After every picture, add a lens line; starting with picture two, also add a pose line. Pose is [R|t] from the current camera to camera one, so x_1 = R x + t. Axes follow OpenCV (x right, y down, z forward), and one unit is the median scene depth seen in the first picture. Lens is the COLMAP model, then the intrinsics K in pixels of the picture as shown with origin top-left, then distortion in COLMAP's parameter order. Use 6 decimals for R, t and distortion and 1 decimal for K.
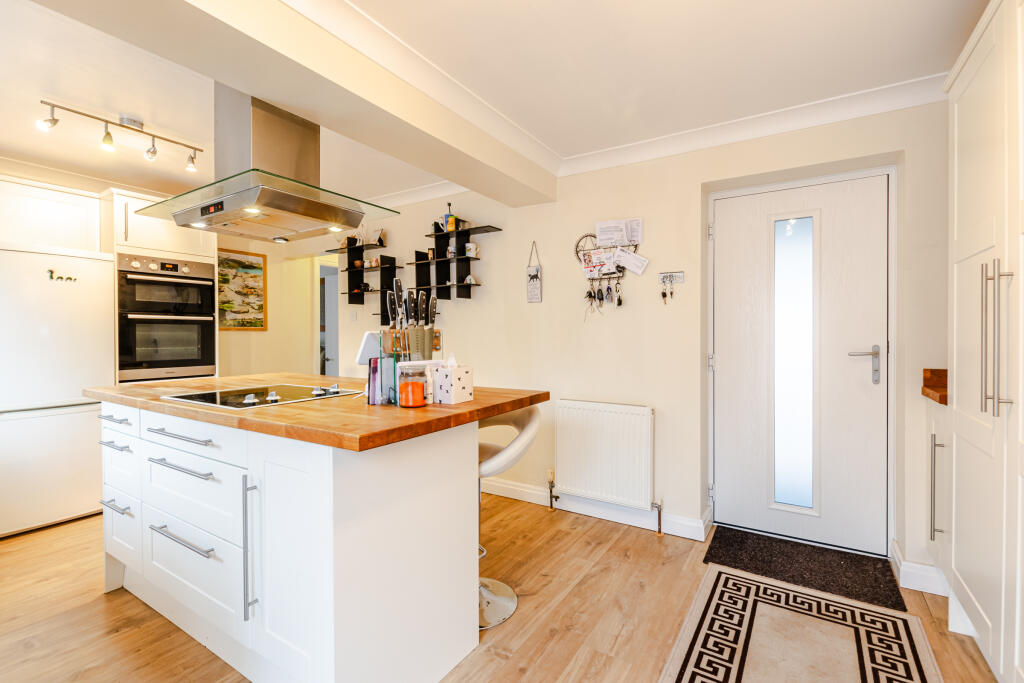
lens RADIAL K [[441.2, 0, 511.2], [0, 441.2, 341.9], [0, 0, 1]] dist [-0.002536, -0.000153]
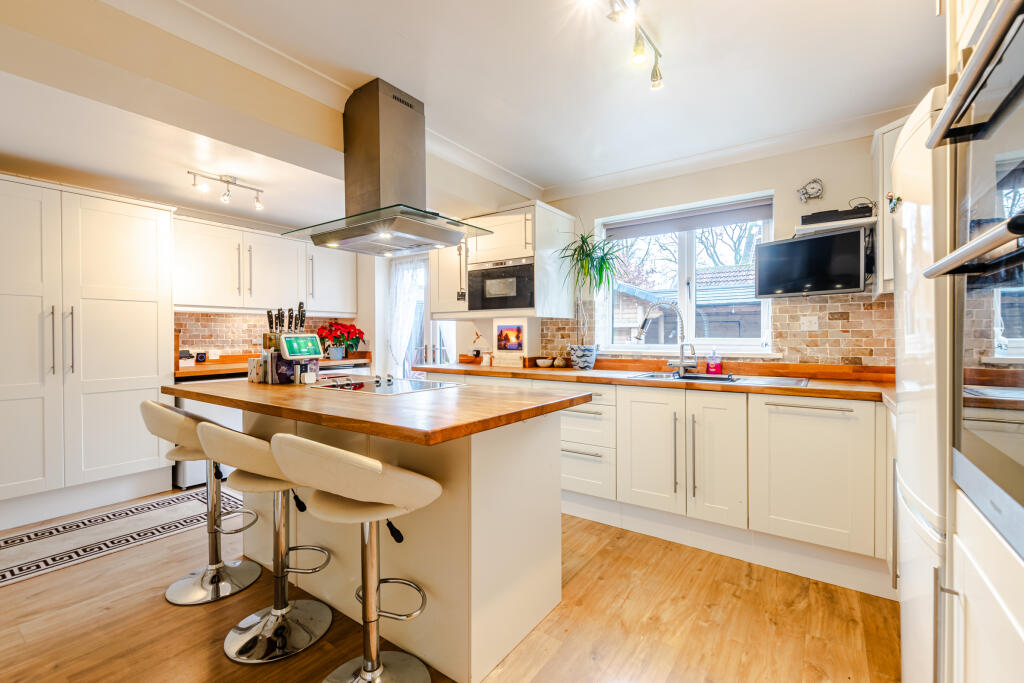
lens RADIAL K [[441.2, 0, 507.7], [0, 441.2, 339.0], [0, 0, 1]] dist [-0.002536, -0.000153]
pose [[-0.997107, -0.000697, 0.076005, -0.619046], [0.000516, 0.999873, 0.015929, -0.025807], [-0.076006, 0.015923, -0.996980, 1.402832]]
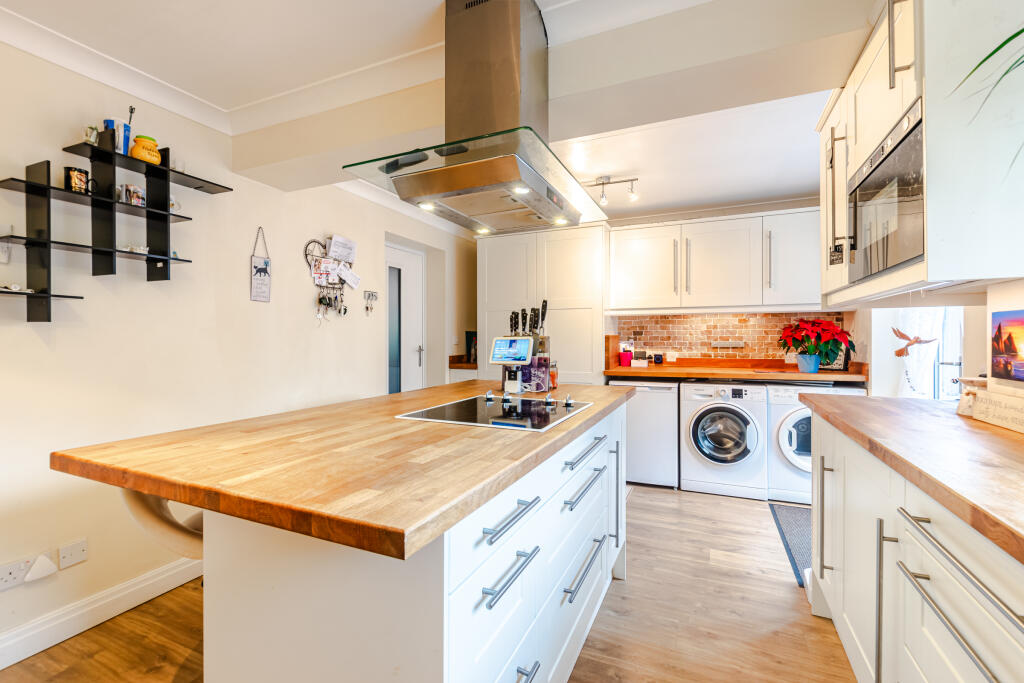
lens RADIAL K [[441.2, 0, 507.1], [0, 441.2, 337.2], [0, 0, 1]] dist [-0.002536, -0.000153]
pose [[-0.121067, -0.001131, 0.992644, -0.899116], [0.009375, 0.999953, 0.002283, -0.023413], [-0.992600, 0.009582, -0.121051, 0.719483]]
